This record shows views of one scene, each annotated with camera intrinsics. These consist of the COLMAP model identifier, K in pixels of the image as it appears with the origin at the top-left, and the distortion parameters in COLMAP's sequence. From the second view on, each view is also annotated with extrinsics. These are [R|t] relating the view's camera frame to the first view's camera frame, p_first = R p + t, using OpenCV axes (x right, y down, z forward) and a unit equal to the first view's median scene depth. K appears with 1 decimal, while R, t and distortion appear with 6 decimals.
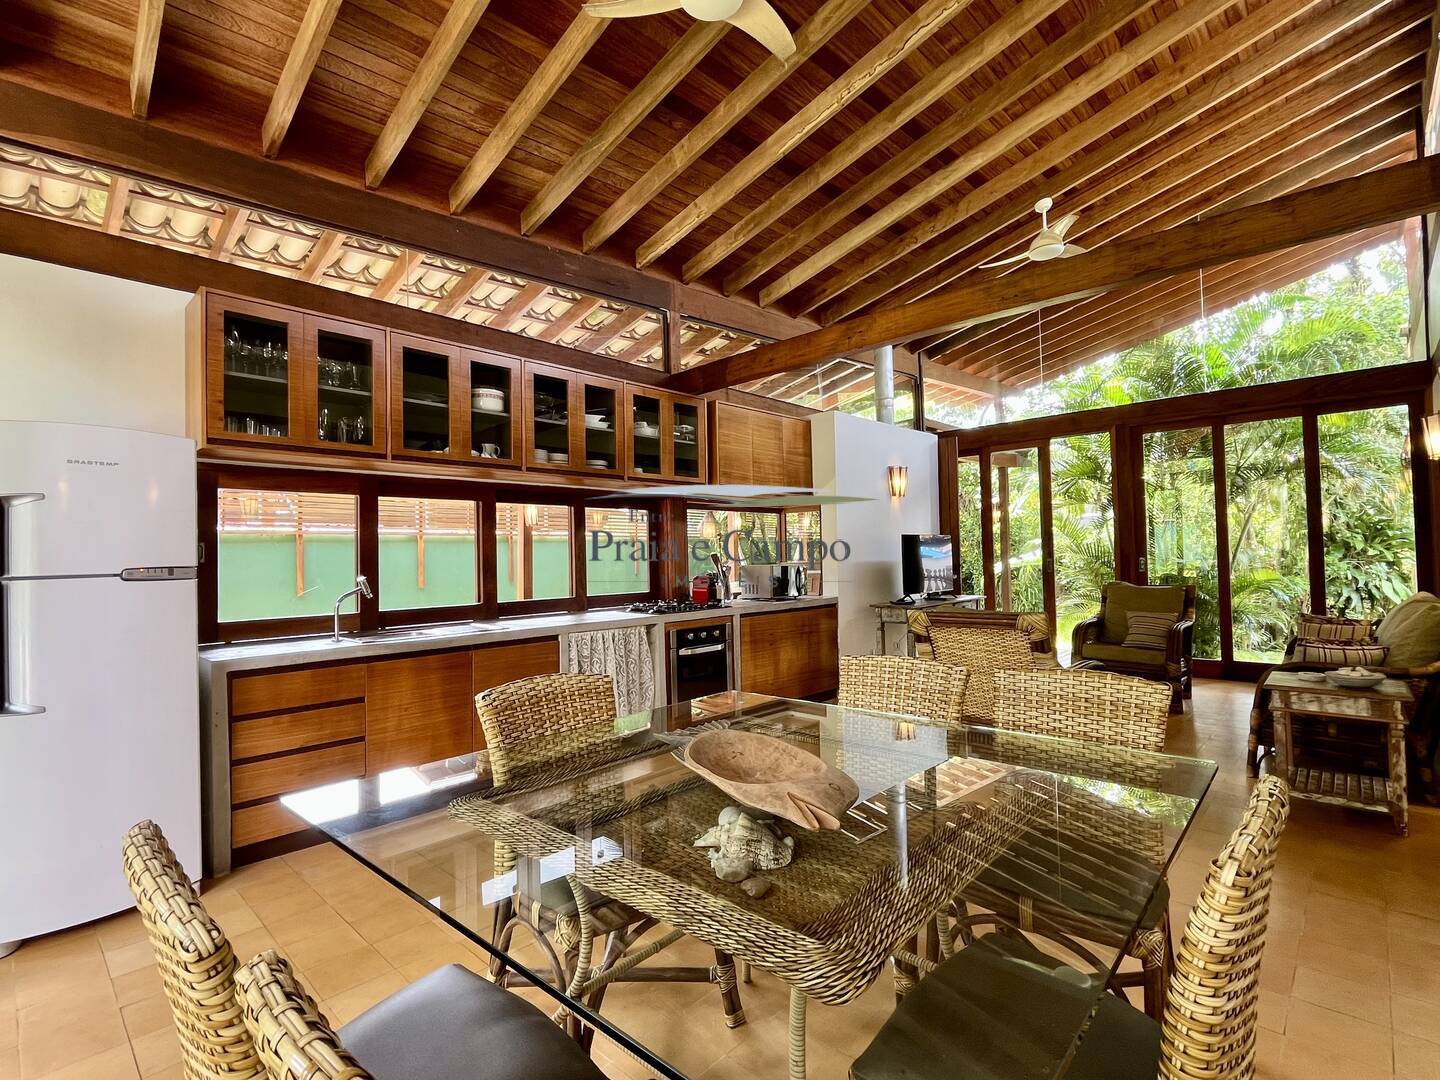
lens RADIAL K [[687.4, 0, 716.8], [0, 687.4, 537.1], [0, 0, 1]] dist [0.000179, -0.000483]
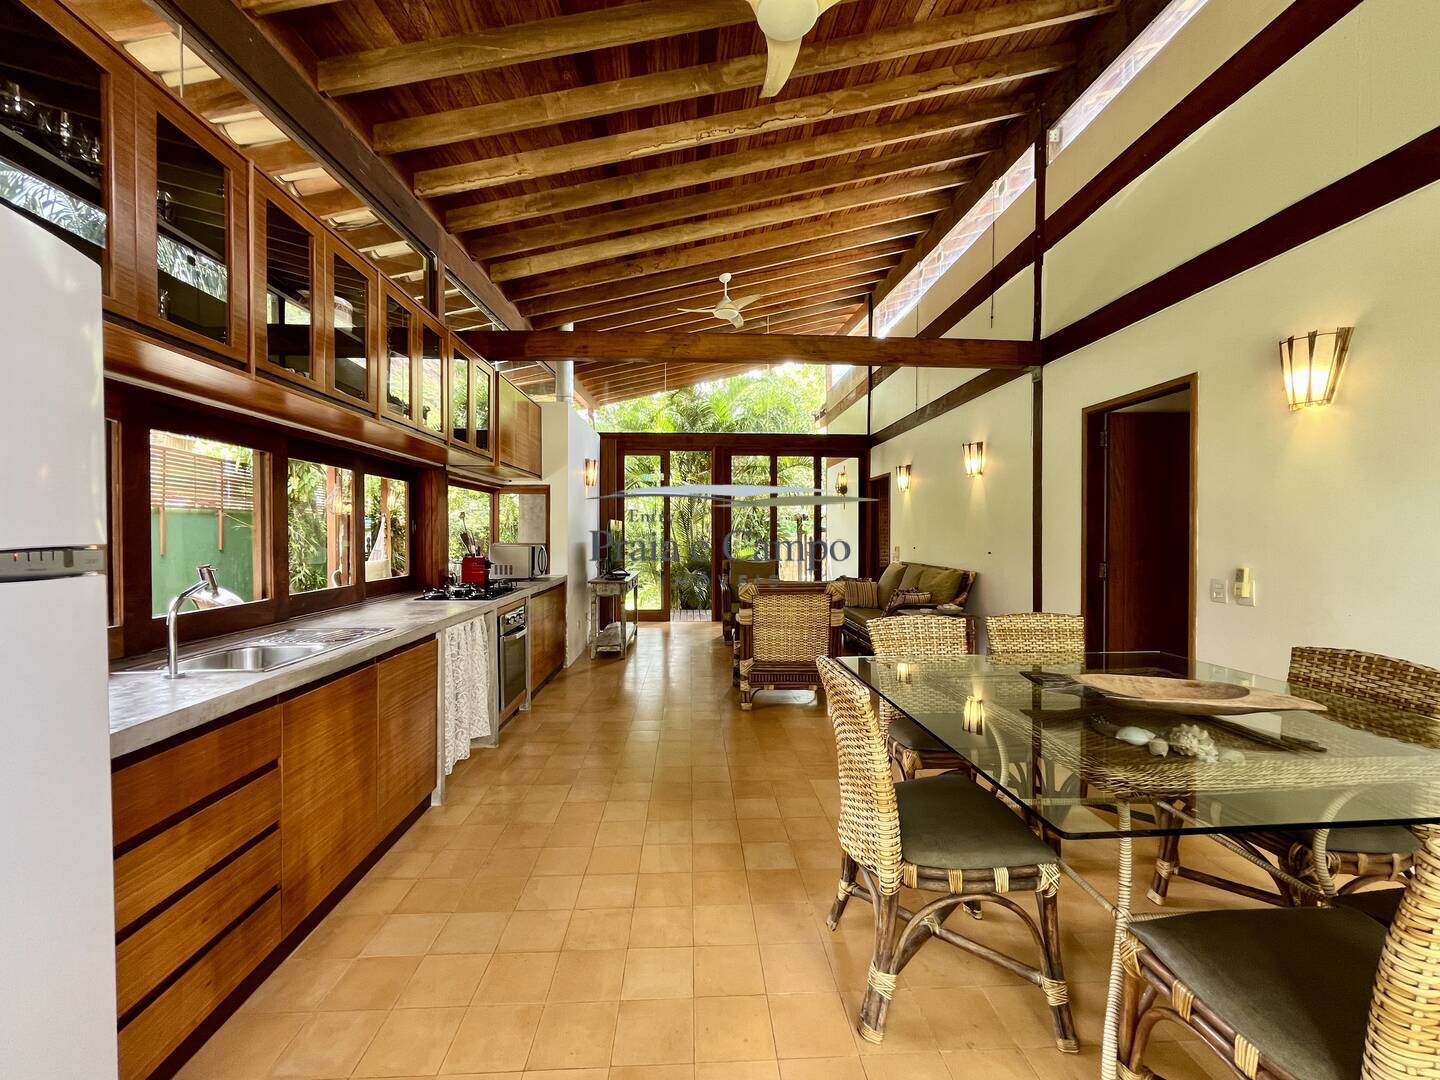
lens RADIAL K [[582.3, 0, 720.0], [0, 582.3, 540.0], [0, 0, 1]] dist [-0.007555, -0.000066]
pose [[0.693634, 0.014113, 0.720189, -0.328785], [-0.039129, 0.999070, 0.018109, 0.006709], [-0.719264, -0.040741, 0.693541, 0.193731]]
